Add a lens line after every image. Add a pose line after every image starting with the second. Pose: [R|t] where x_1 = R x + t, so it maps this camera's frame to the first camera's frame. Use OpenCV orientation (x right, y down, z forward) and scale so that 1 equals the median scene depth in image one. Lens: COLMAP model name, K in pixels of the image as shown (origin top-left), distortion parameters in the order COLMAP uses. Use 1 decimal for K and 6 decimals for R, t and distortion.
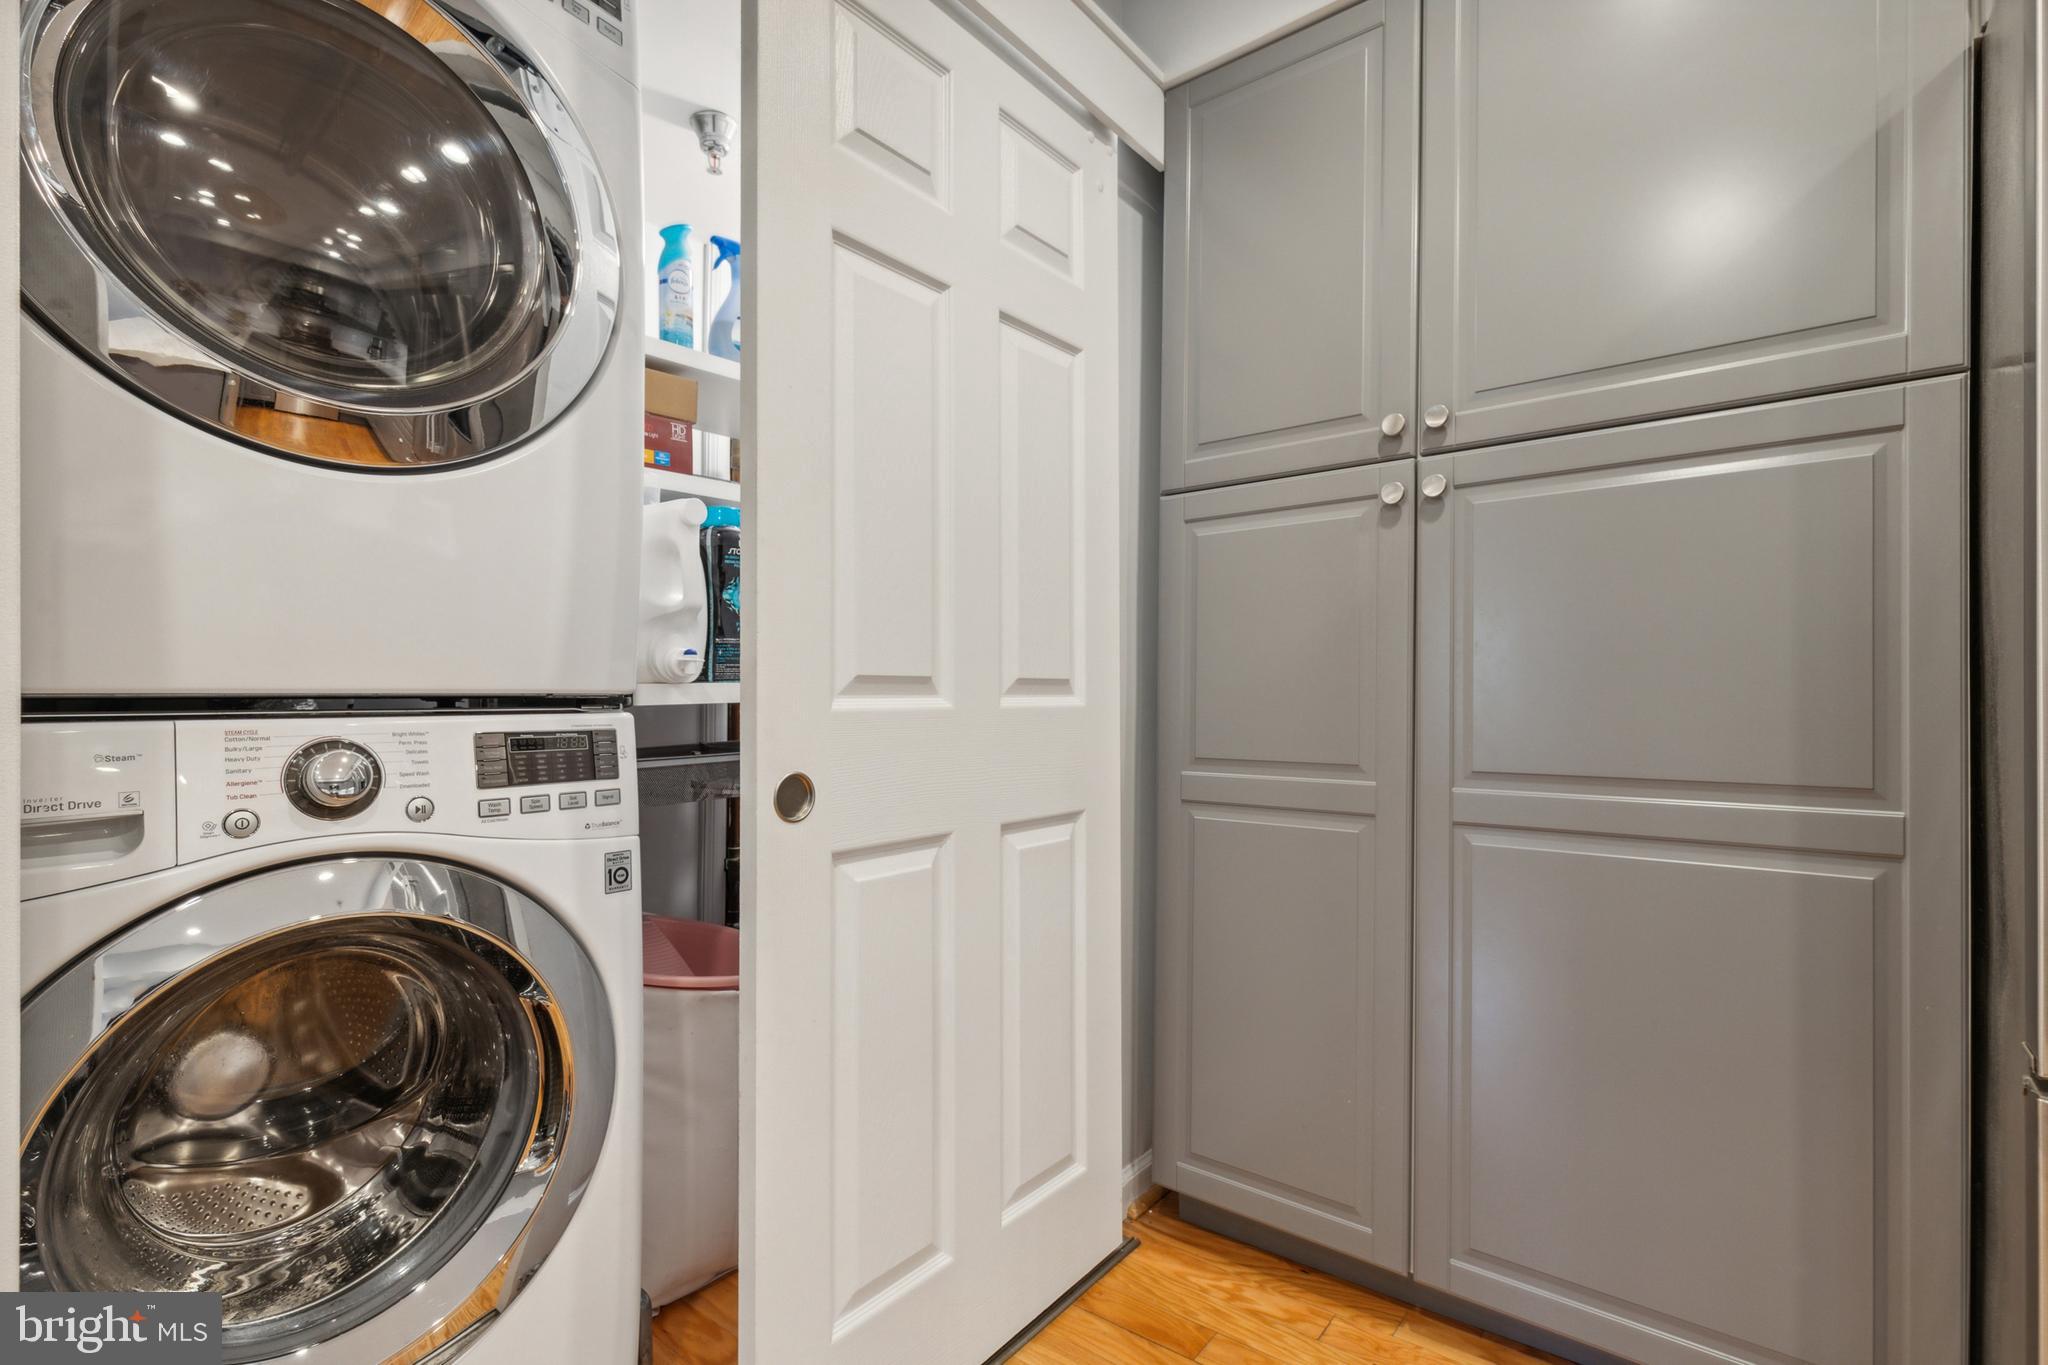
lens RADIAL K [[940.2, 0, 1034.2], [0, 940.2, 695.4], [0, 0, 1]] dist [0.008847, -0.001171]
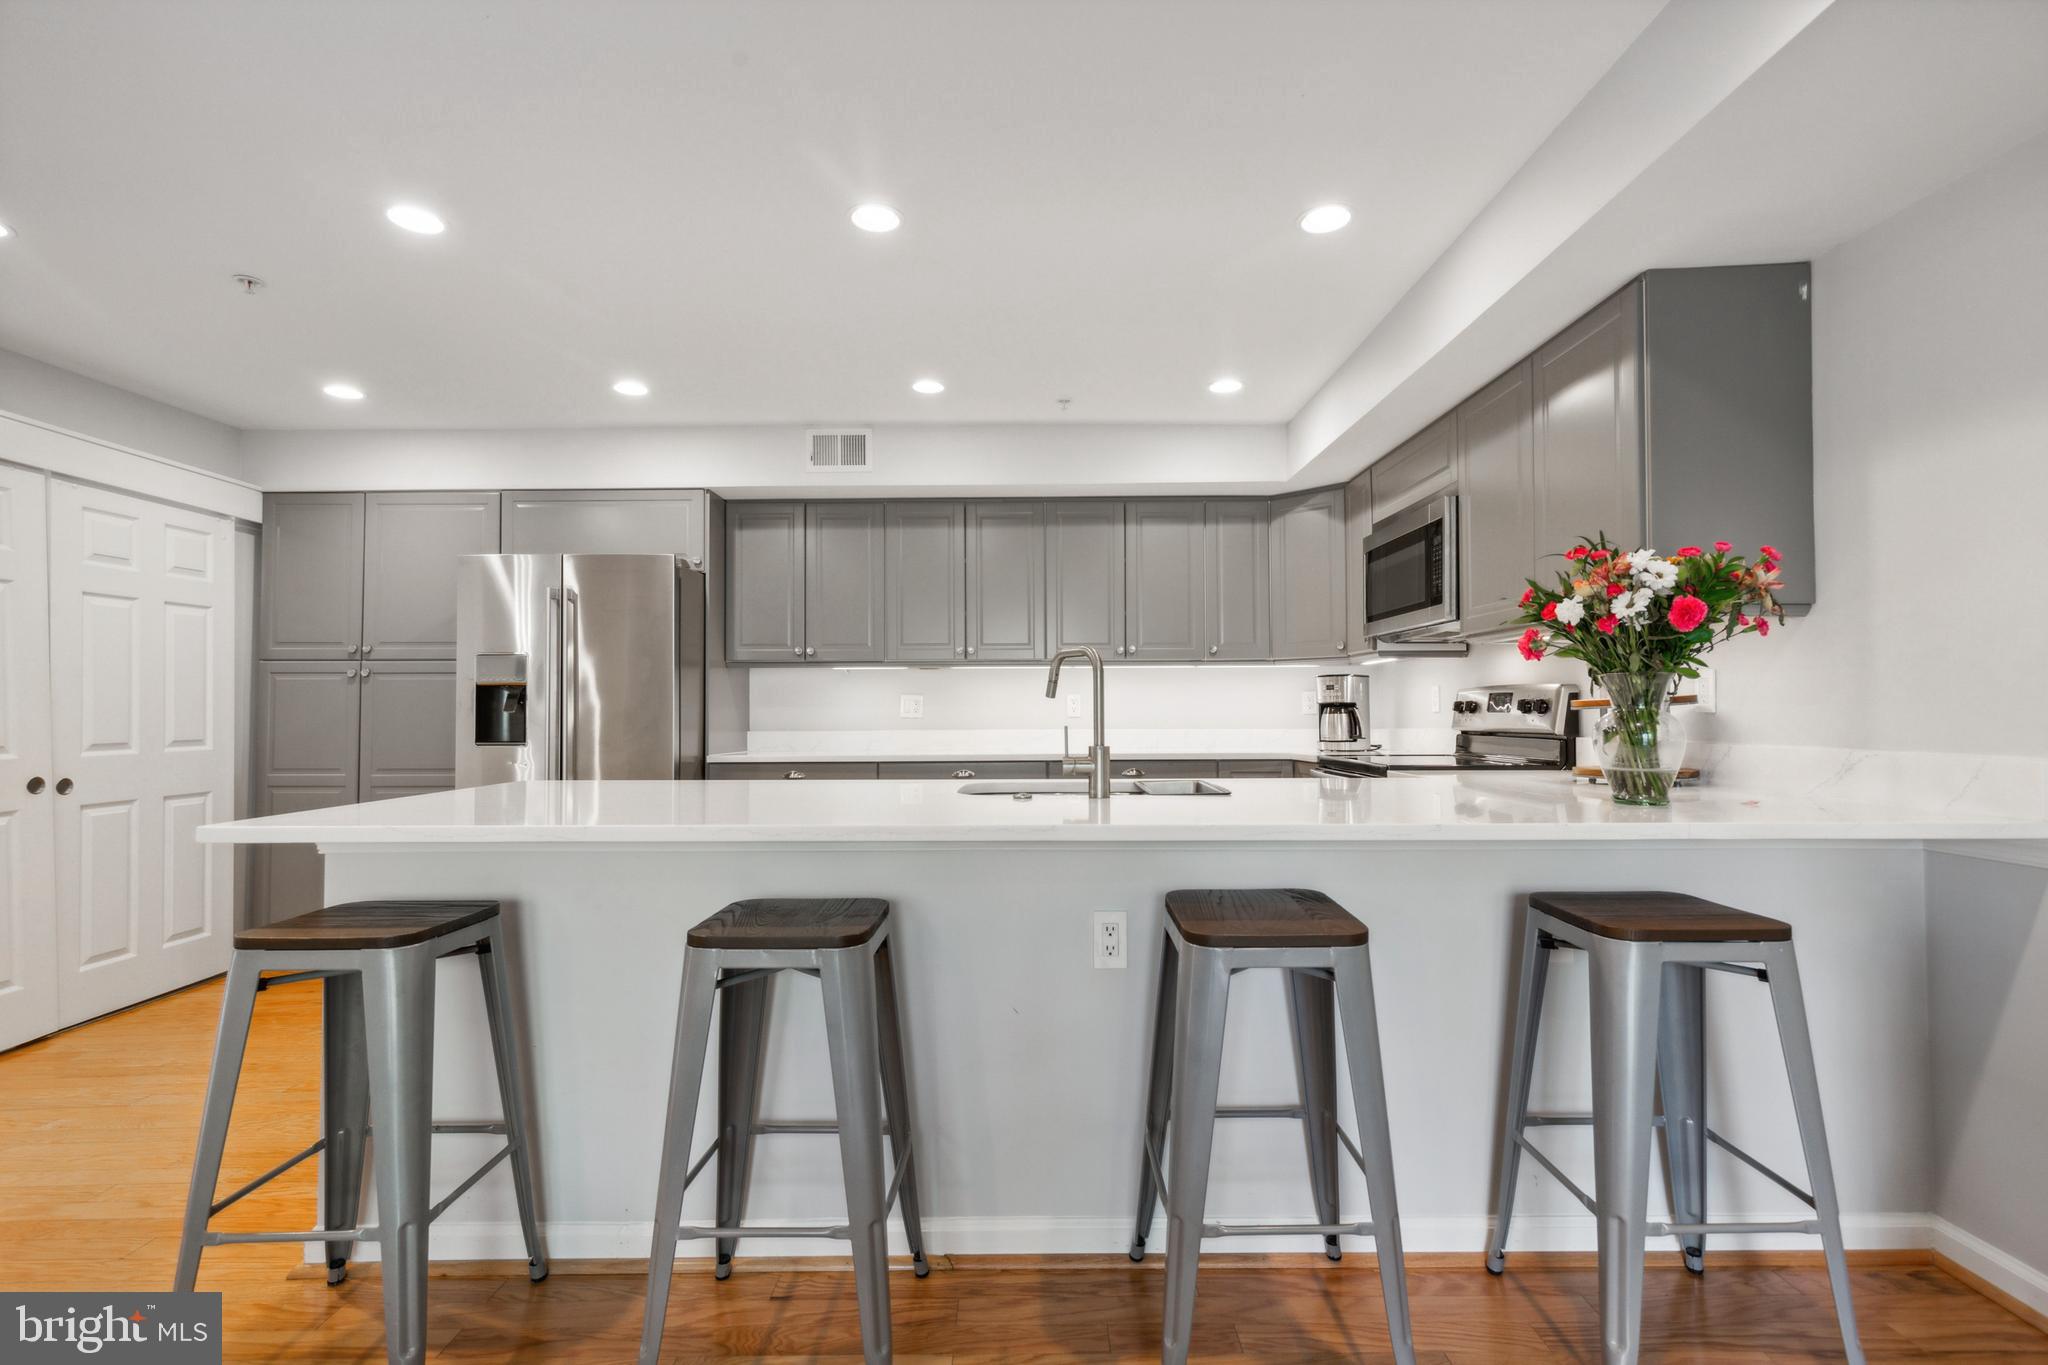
lens RADIAL K [[940.2, 0, 1028.9], [0, 940.2, 696.3], [0, 0, 1]] dist [0.008847, -0.001171]
pose [[0.792315, 0.004503, 0.610096, 0.262101], [0.001468, 0.999956, -0.009287, -0.114021], [-0.610111, 0.008254, 0.792273, -2.536448]]
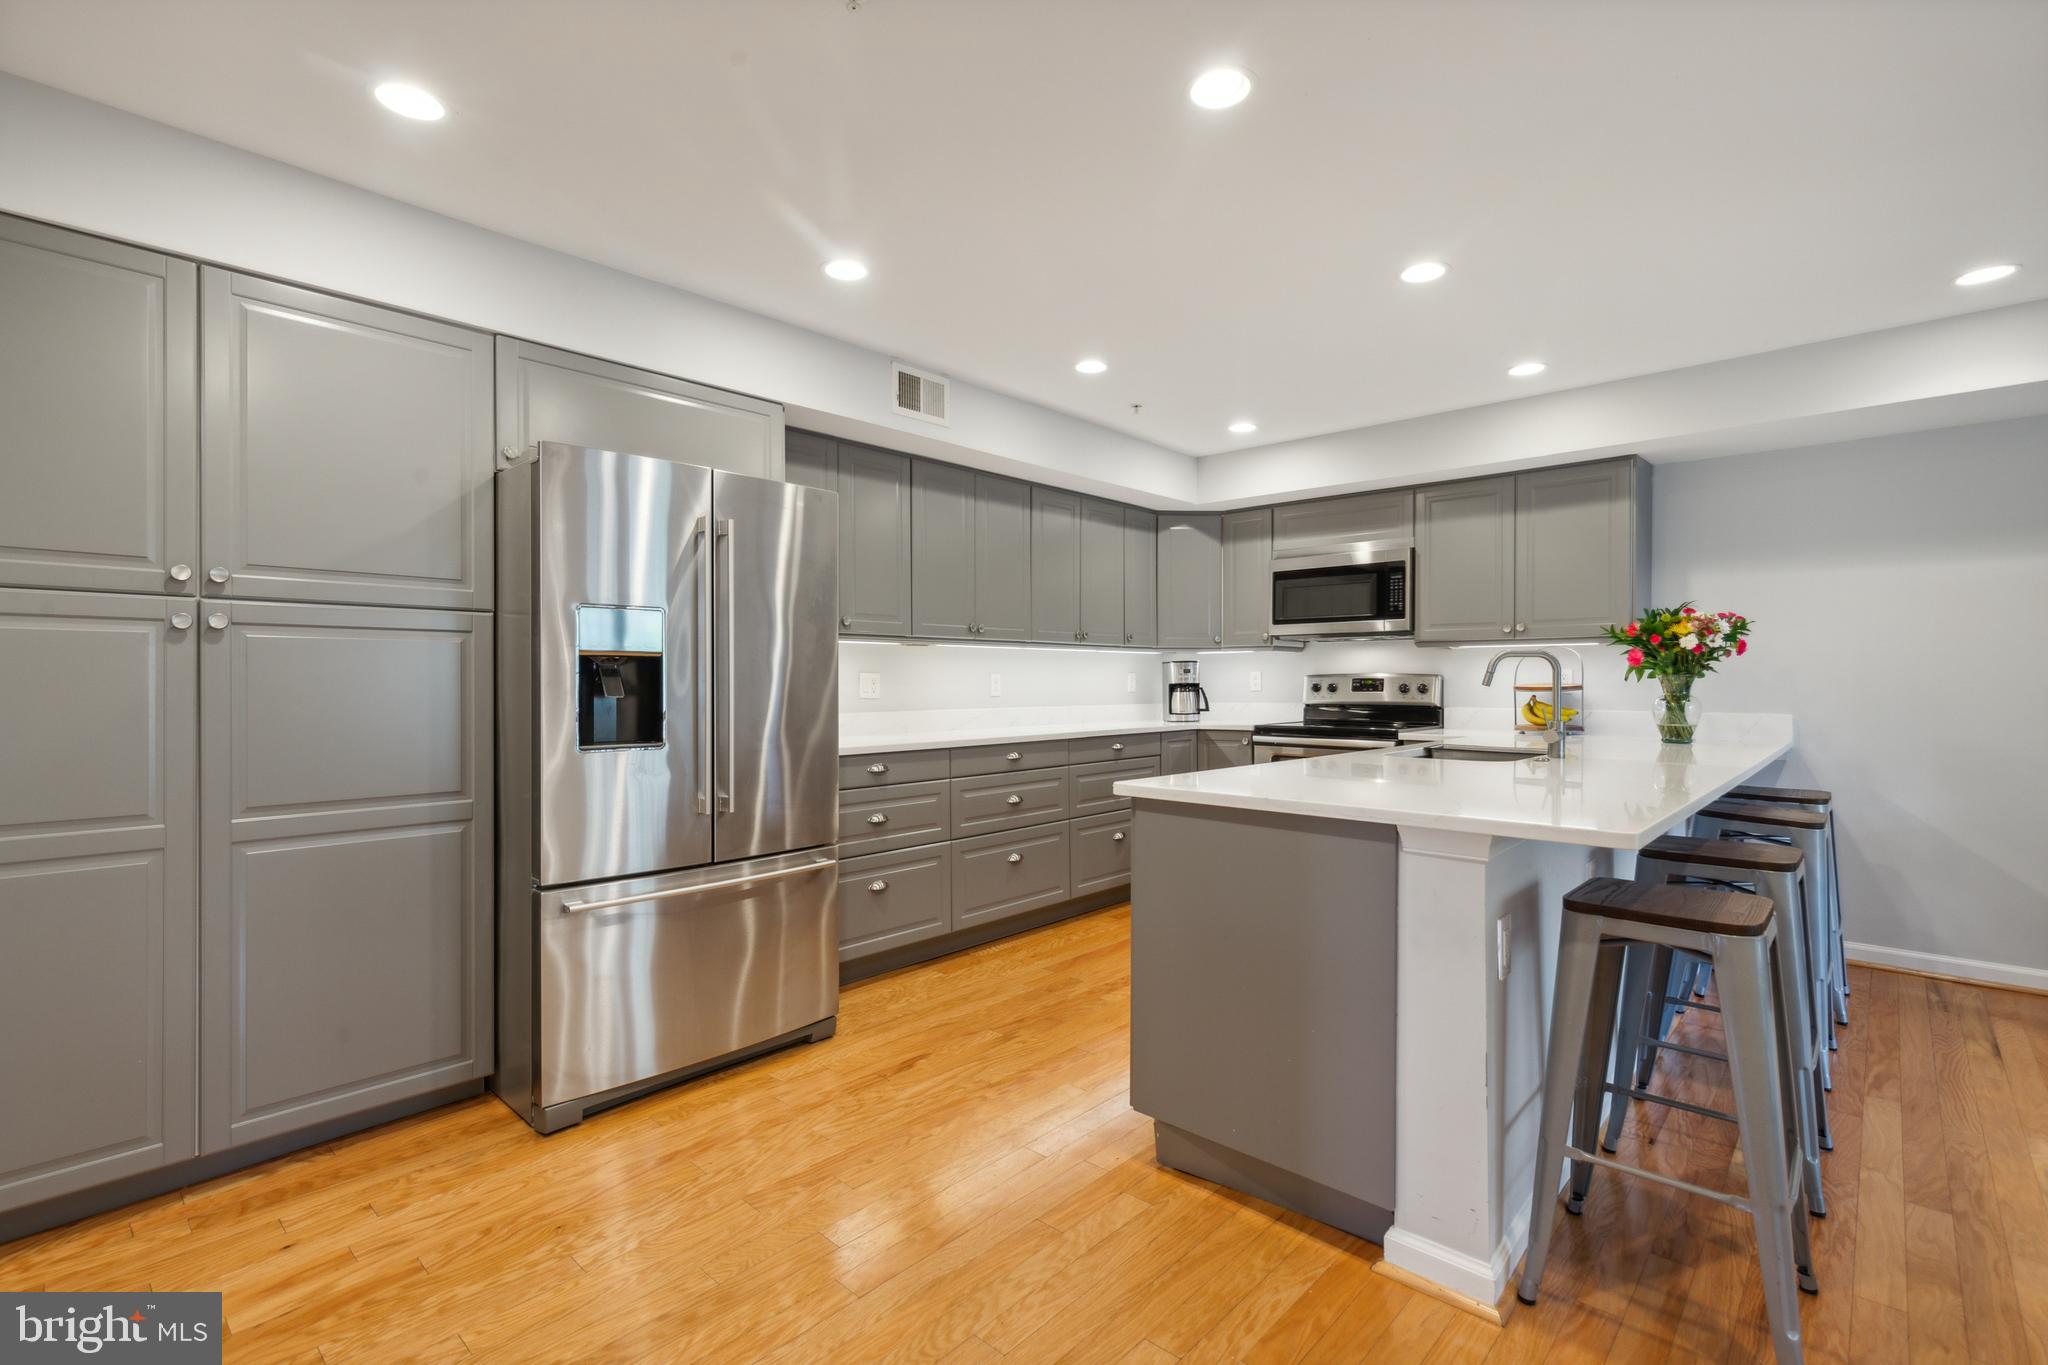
lens RADIAL K [[940.2, 0, 1022.8], [0, 940.2, 687.2], [0, 0, 1]] dist [0.008847, -0.001171]
pose [[0.077262, -0.009876, 0.996962, -0.953560], [-0.007363, 0.999918, 0.010476, -0.138716], [-0.996984, -0.008150, 0.077183, -0.385790]]
